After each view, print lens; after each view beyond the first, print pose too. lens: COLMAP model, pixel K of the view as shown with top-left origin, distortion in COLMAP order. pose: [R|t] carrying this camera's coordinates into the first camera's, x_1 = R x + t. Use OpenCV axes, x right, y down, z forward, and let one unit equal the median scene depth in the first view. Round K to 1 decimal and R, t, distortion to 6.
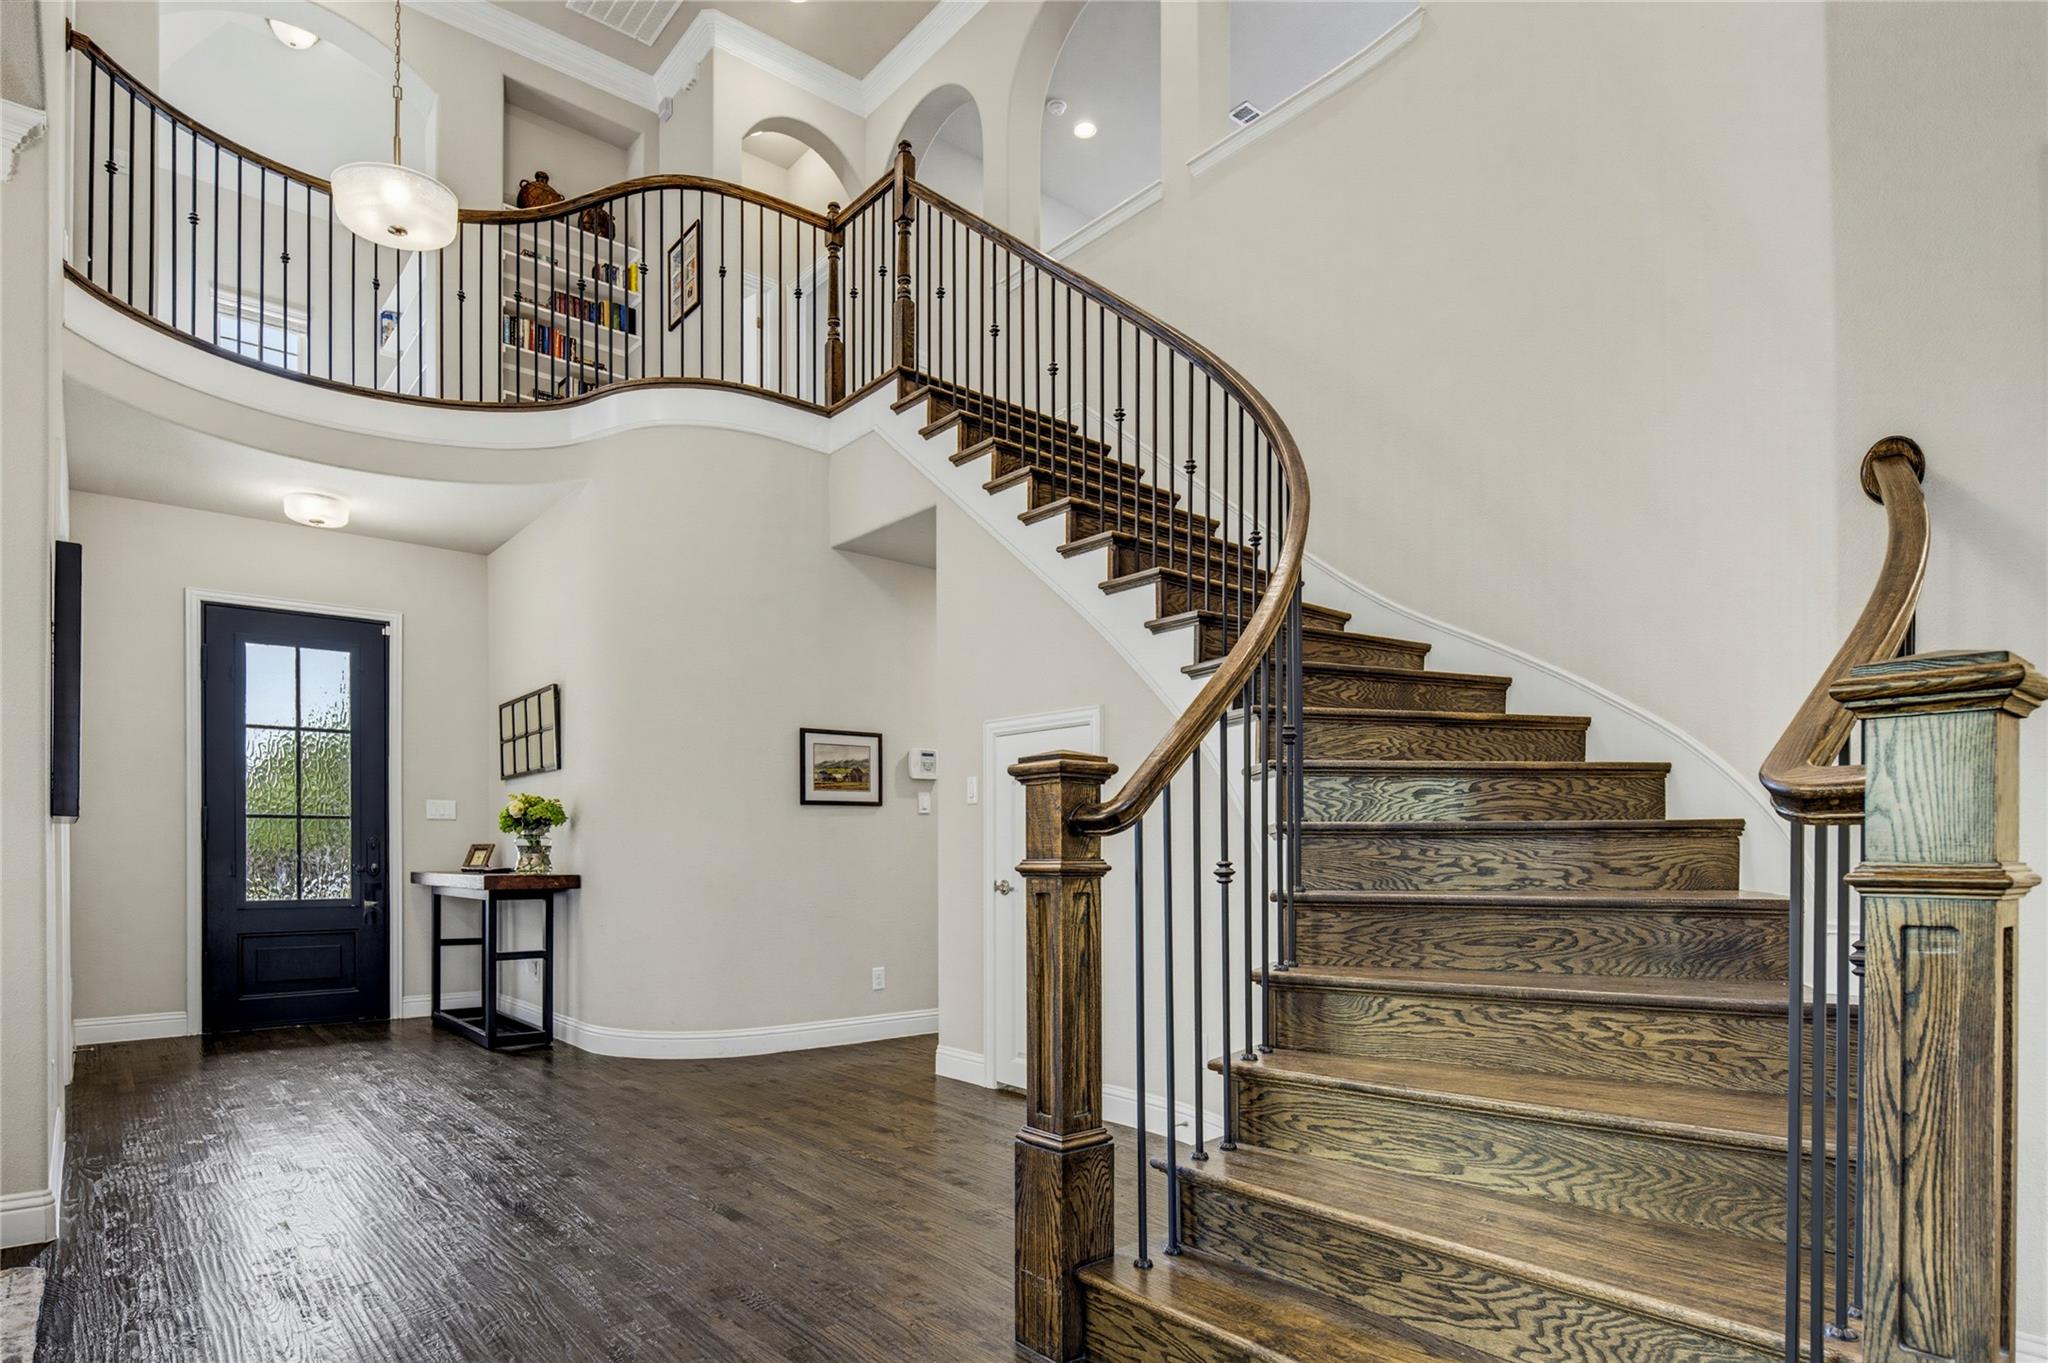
lens RADIAL K [[1114.4, 0, 1038.2], [0, 1114.4, 848.7], [0, 0, 1]] dist [-0.002726, -0.004584]
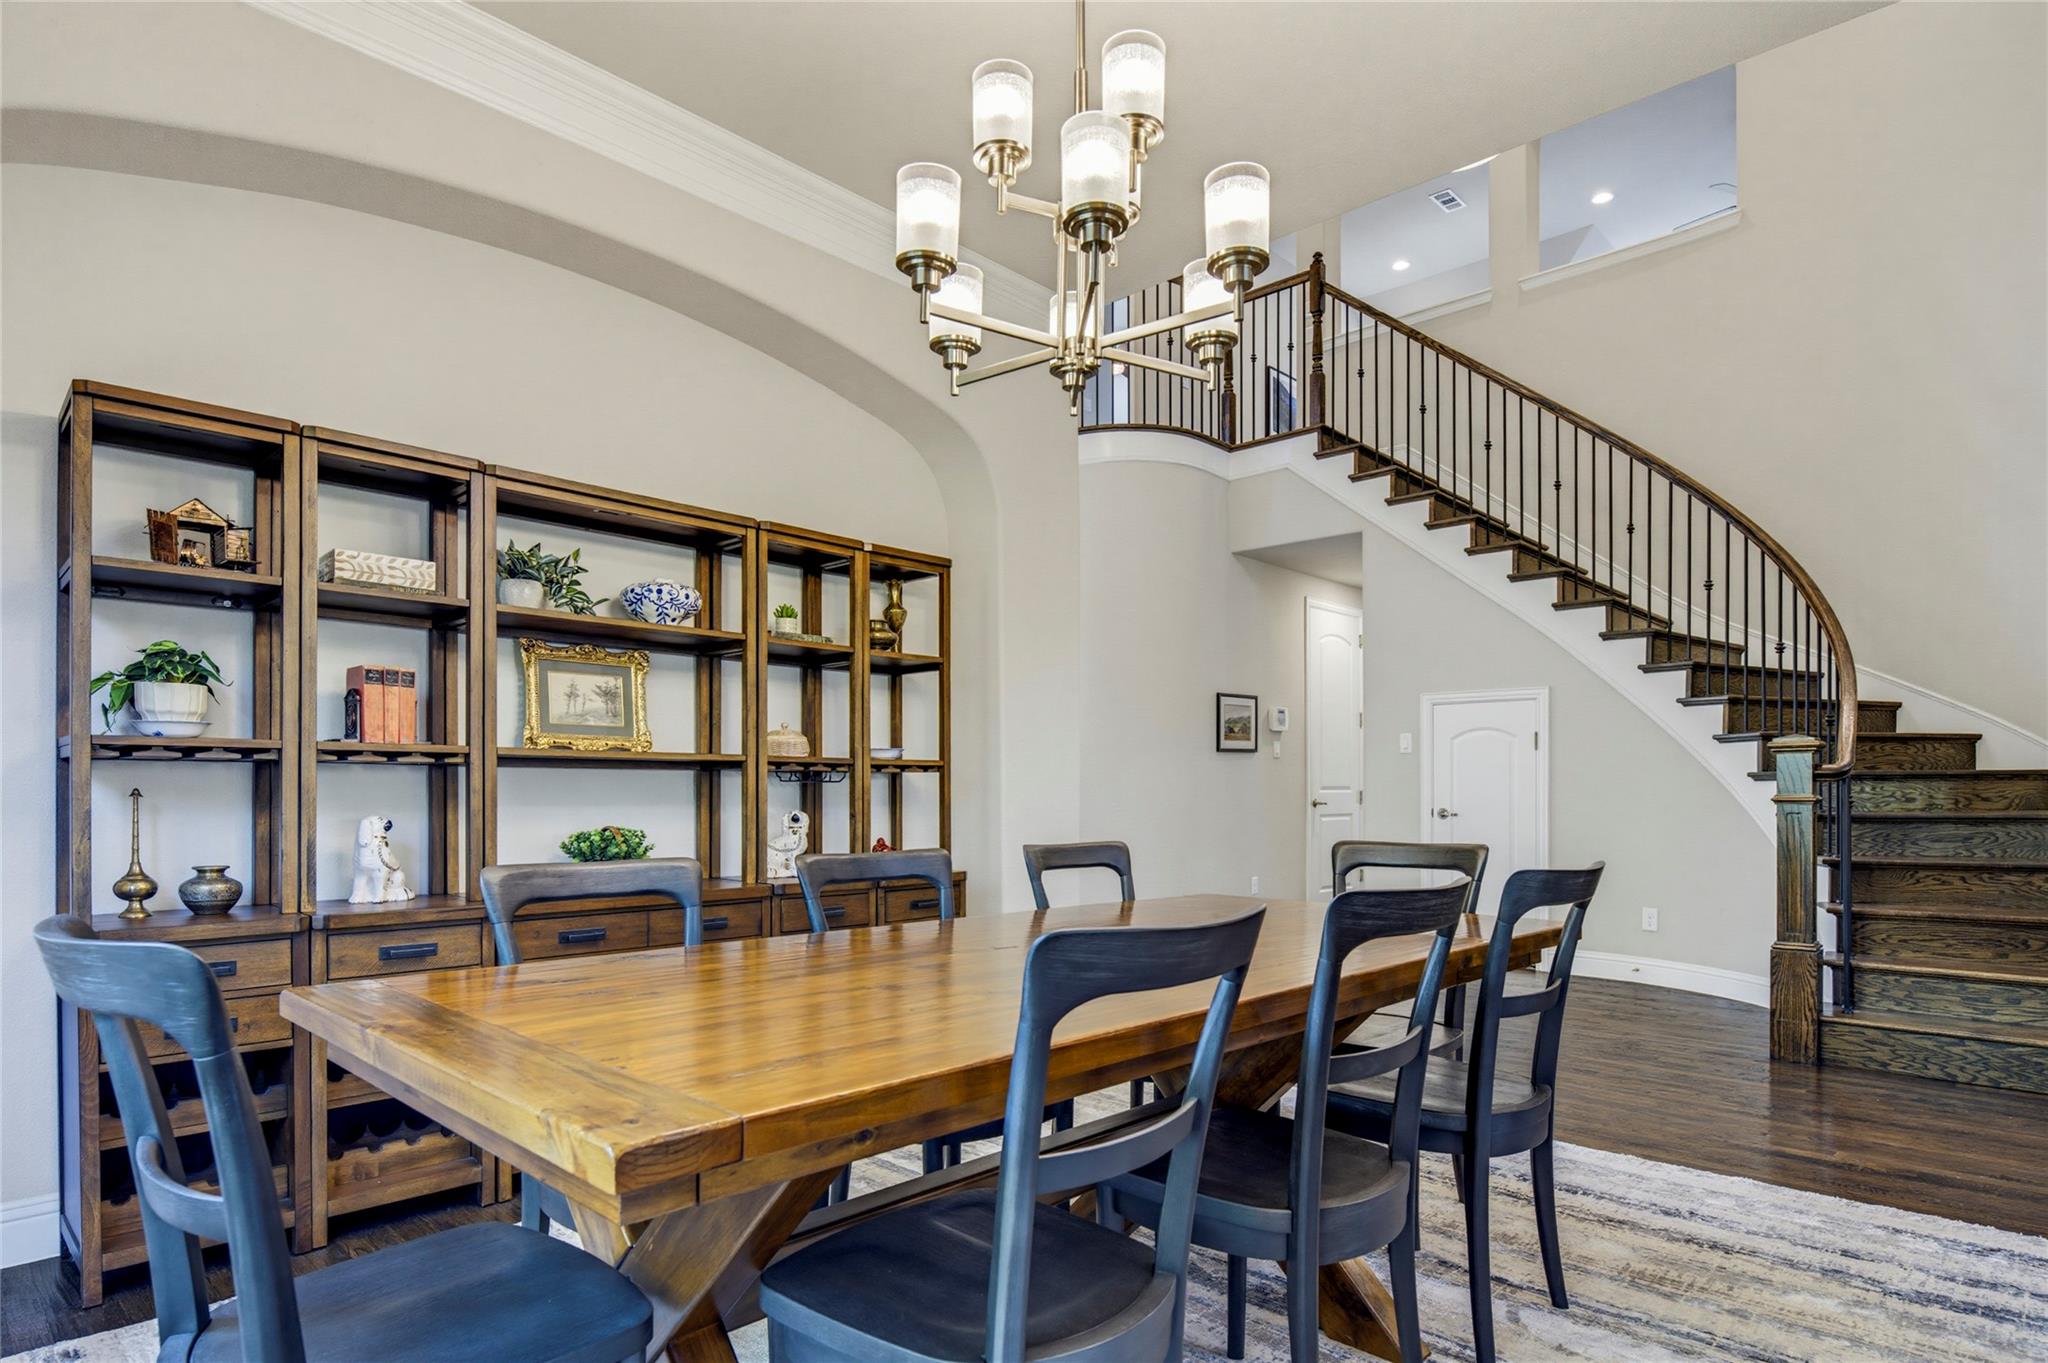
lens RADIAL K [[1114.4, 0, 1025.9], [0, 1114.4, 794.5], [0, 0, 1]] dist [-0.002726, -0.004584]
pose [[0.992396, -0.001592, 0.123079, -0.928902], [0.000210, 0.999937, 0.011240, -0.005985], [-0.123089, -0.011129, 0.992333, -0.411870]]
